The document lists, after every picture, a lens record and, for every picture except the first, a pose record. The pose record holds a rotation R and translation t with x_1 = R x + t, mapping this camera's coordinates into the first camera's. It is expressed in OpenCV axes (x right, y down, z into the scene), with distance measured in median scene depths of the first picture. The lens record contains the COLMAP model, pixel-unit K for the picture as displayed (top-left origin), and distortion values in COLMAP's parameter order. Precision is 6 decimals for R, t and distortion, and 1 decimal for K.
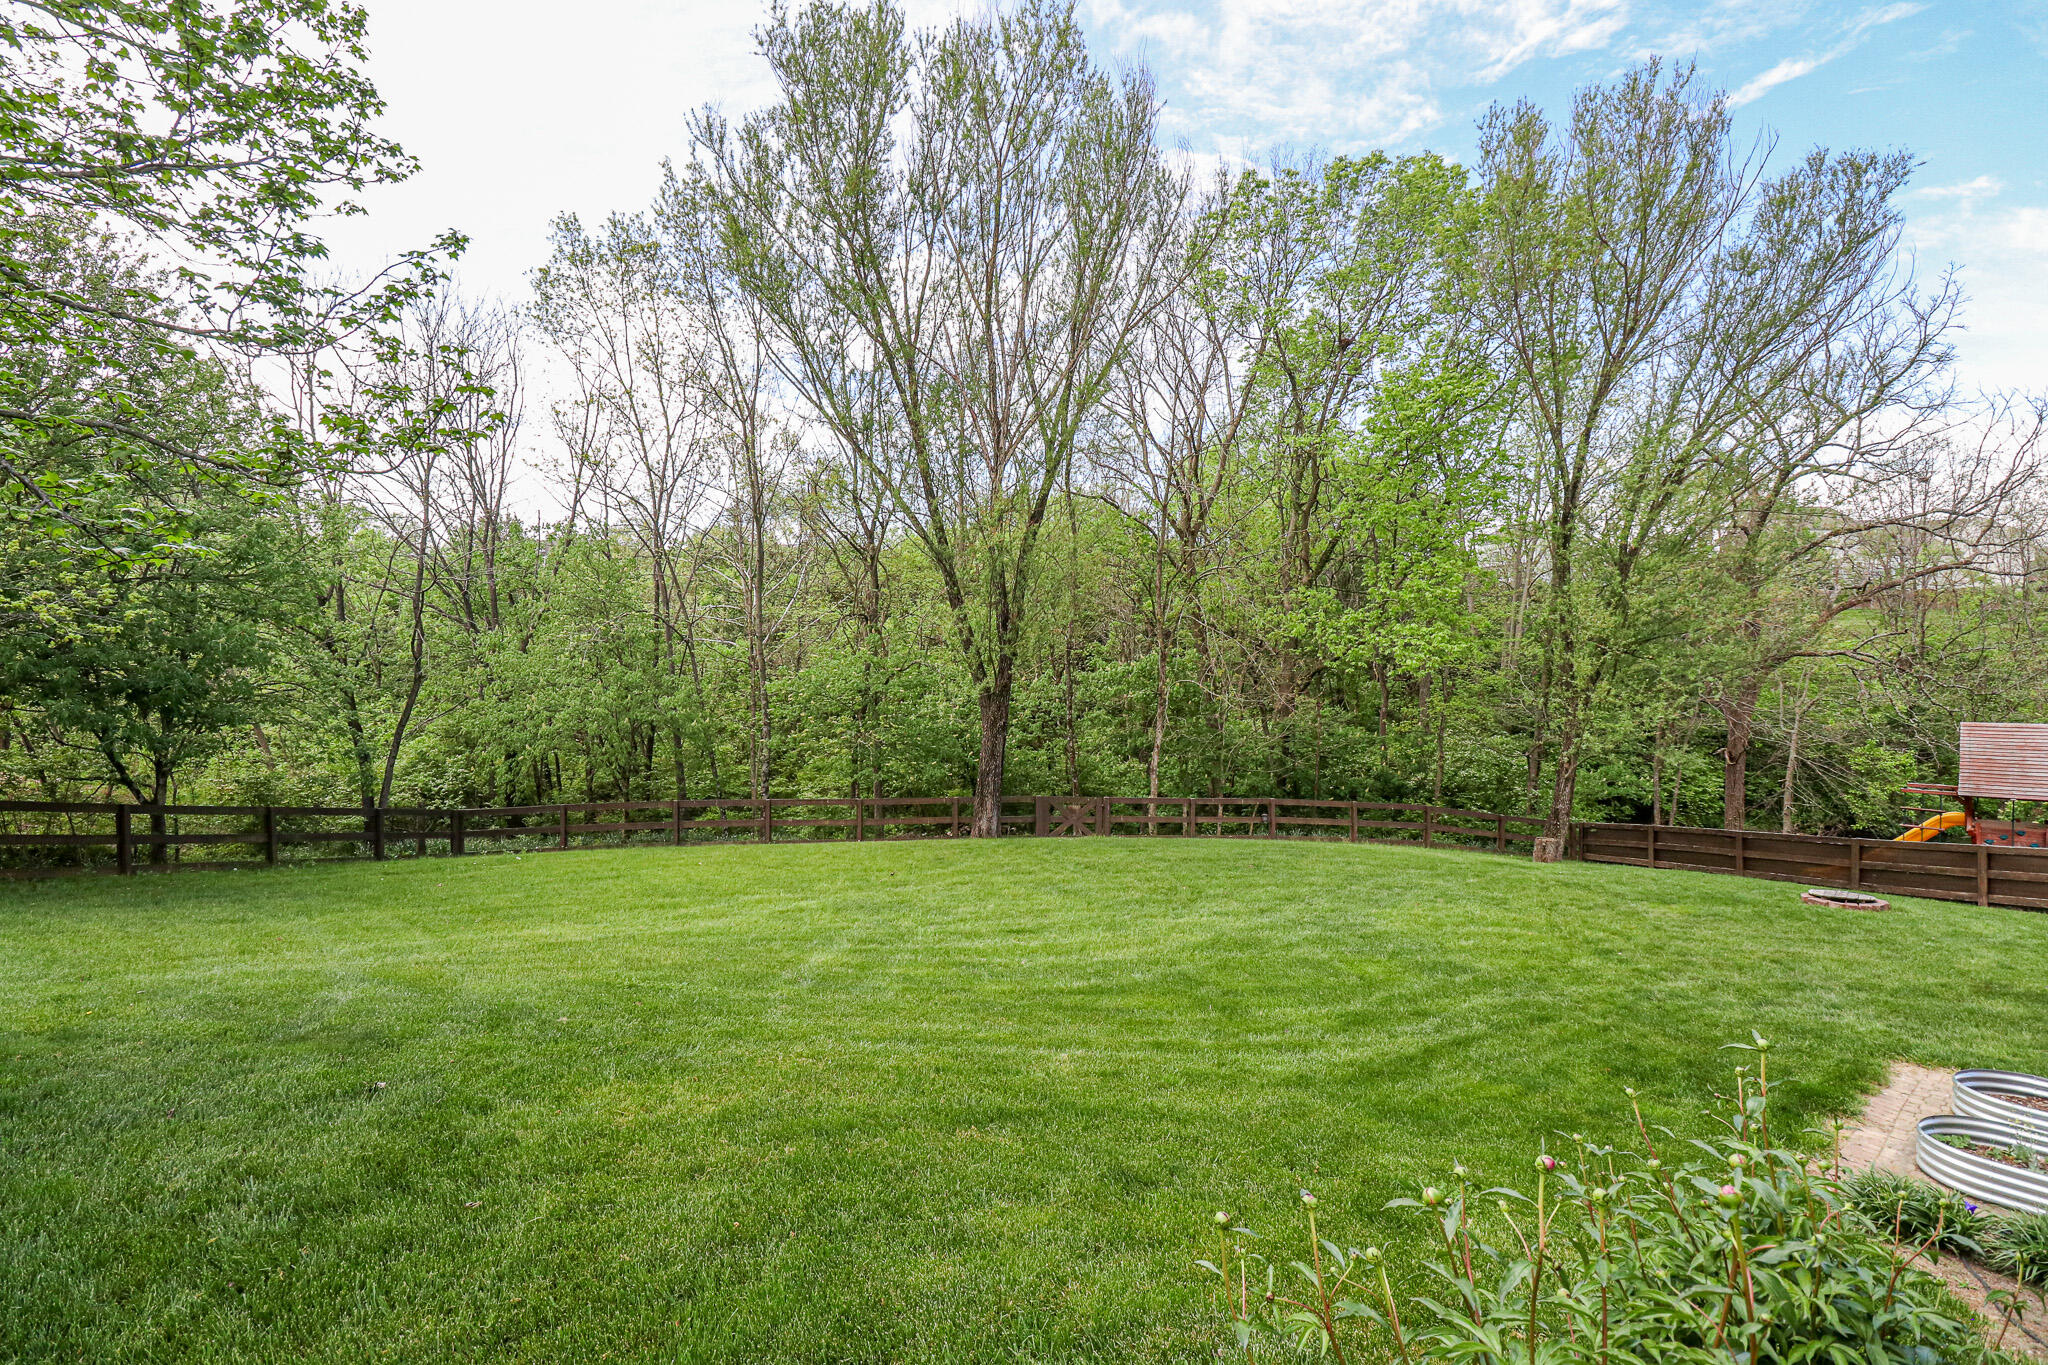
lens RADIAL K [[947.2, 0, 1024.0], [0, 947.2, 682.5], [0, 0, 1]] dist [0.001800, 0.000239]
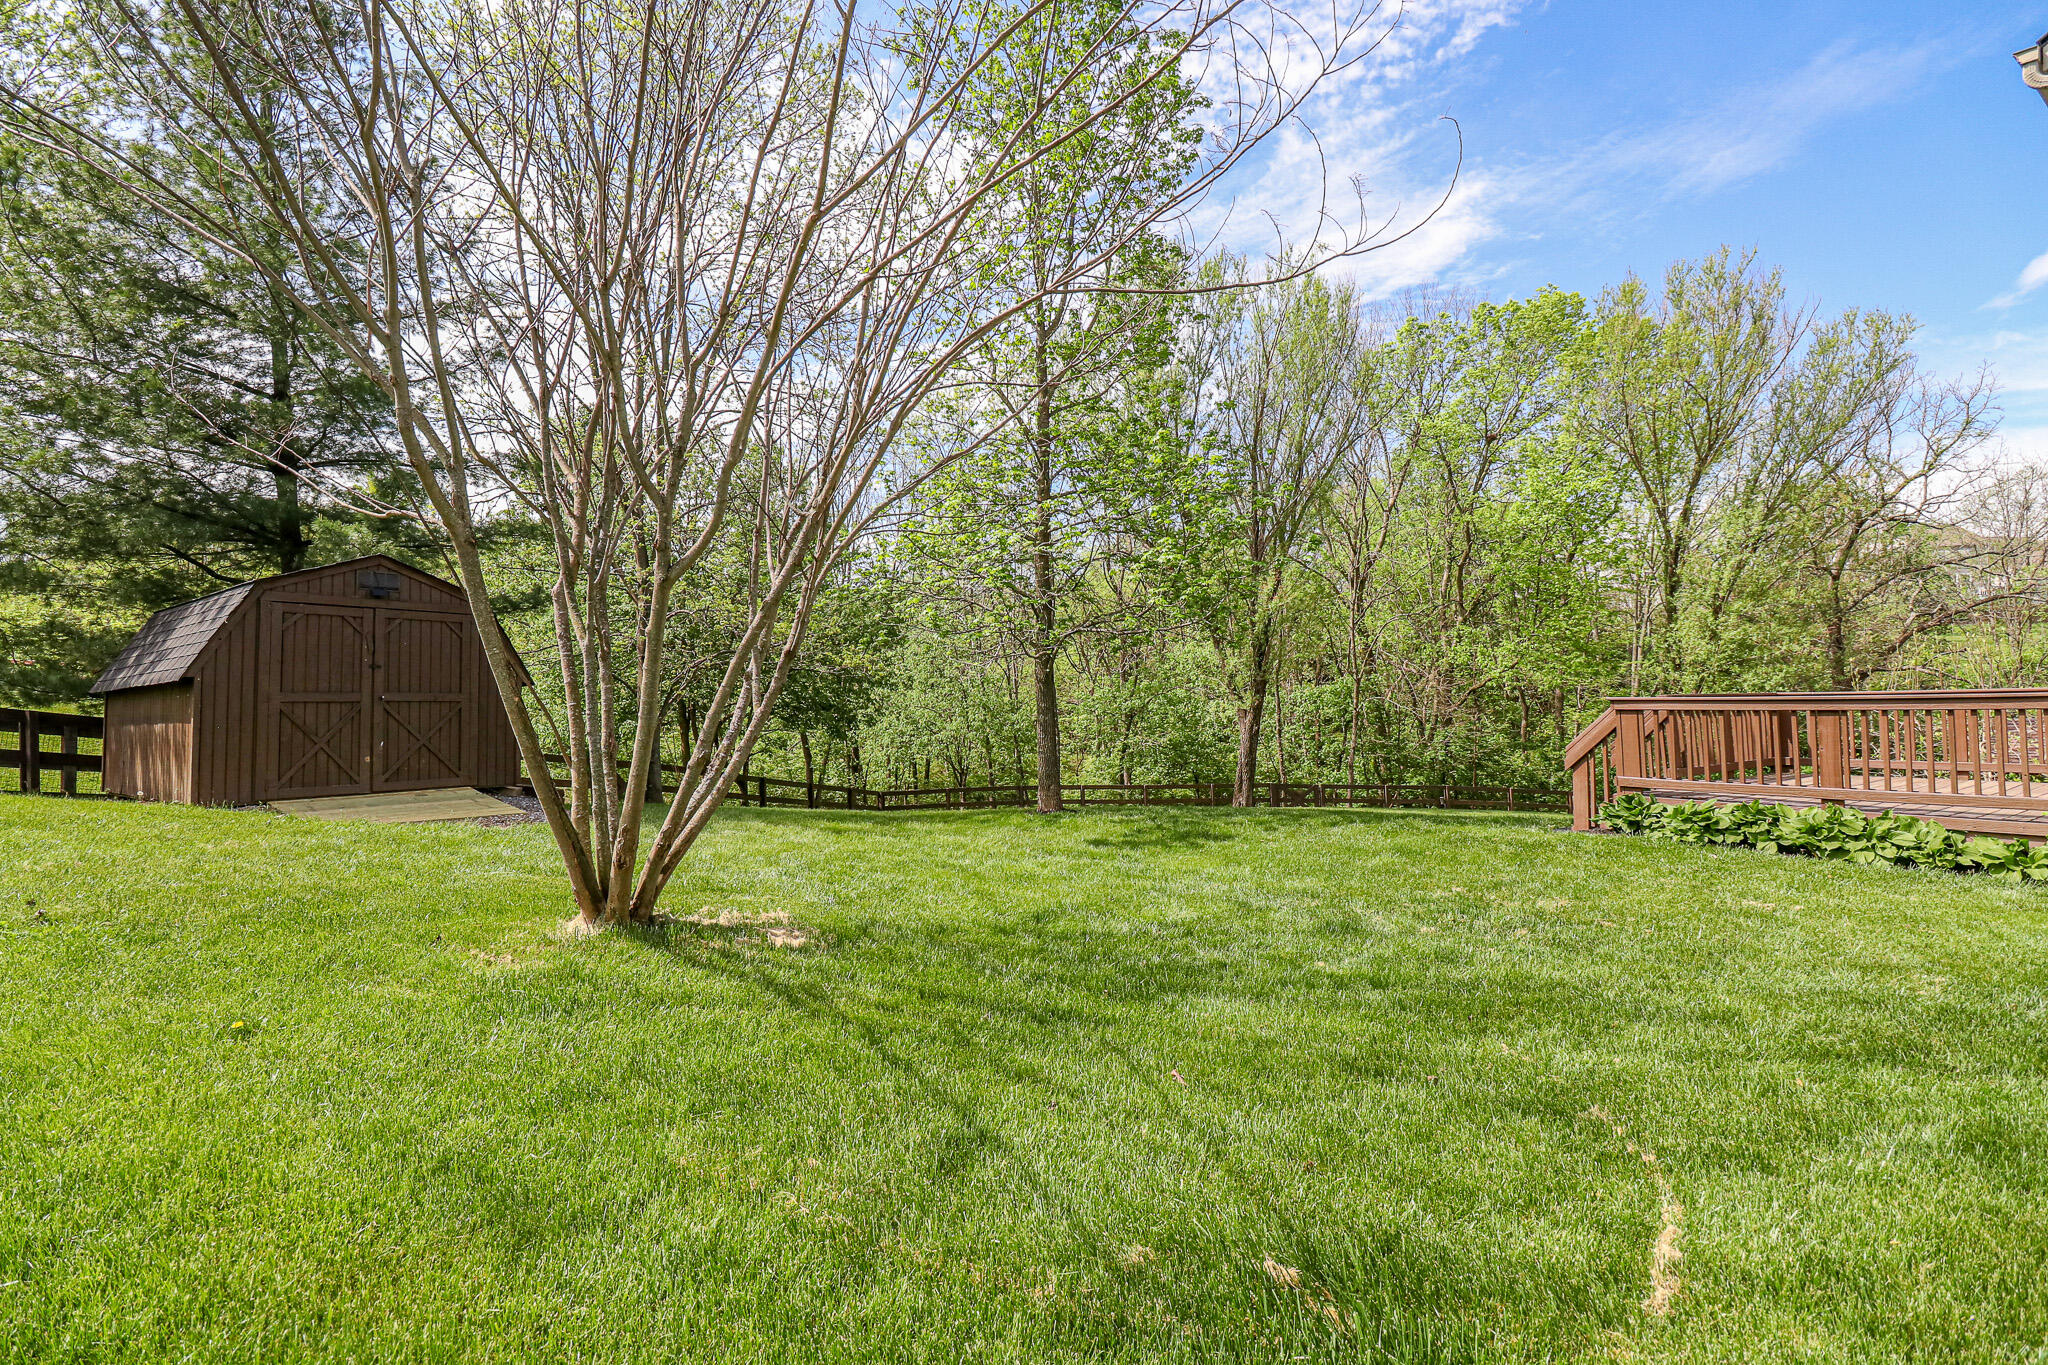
lens RADIAL K [[932.6, 0, 1024.0], [0, 932.6, 682.5], [0, 0, 1]] dist [-0.001072, -0.000137]
pose [[0.994716, -0.019175, -0.100857, -0.234113], [0.015609, 0.999229, -0.036020, 0.017867], [0.101470, 0.034256, 0.994249, -0.443665]]
